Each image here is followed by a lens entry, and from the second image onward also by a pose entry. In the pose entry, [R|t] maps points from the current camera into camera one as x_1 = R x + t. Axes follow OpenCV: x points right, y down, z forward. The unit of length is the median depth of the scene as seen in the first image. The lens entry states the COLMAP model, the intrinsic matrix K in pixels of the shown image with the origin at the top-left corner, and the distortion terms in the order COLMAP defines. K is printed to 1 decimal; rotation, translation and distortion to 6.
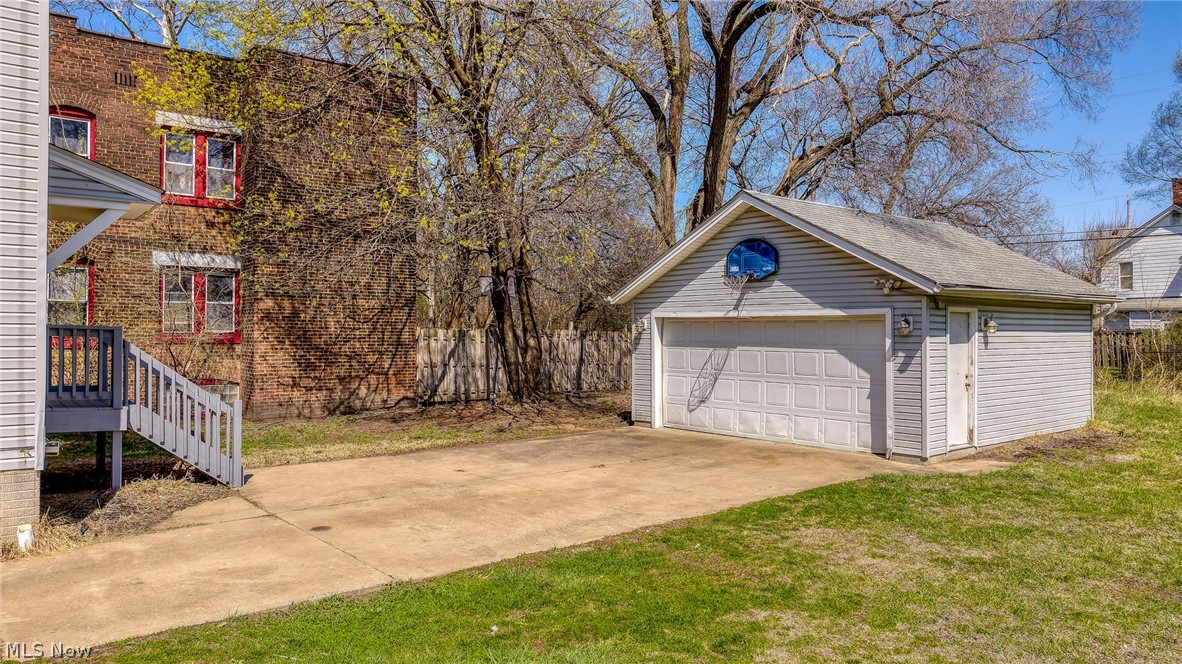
lens RADIAL K [[818.6, 0, 591.0], [0, 818.6, 332.0], [0, 0, 1]] dist [-0.000964, -0.001744]
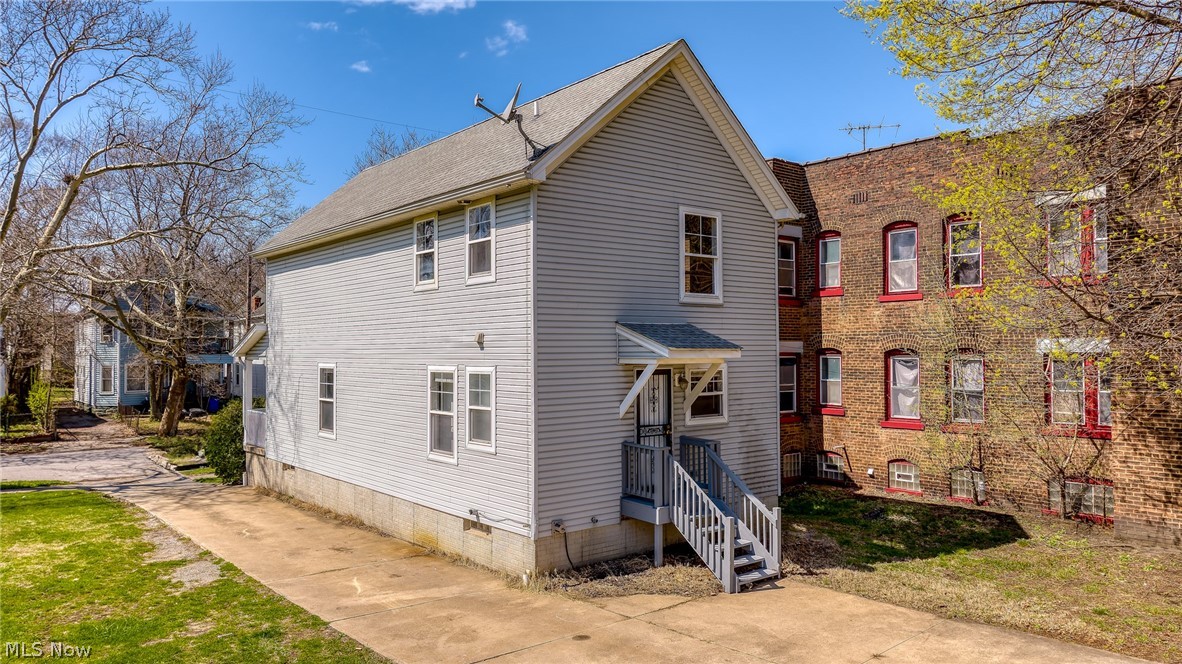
lens RADIAL K [[818.6, 0, 591.0], [0, 818.6, 332.0], [0, 0, 1]] dist [-0.000964, -0.001744]
pose [[0.011610, -0.022621, -0.999677, 0.457910], [0.015905, 0.999622, -0.022435, -0.098329], [0.999806, -0.015639, 0.011965, 0.480212]]
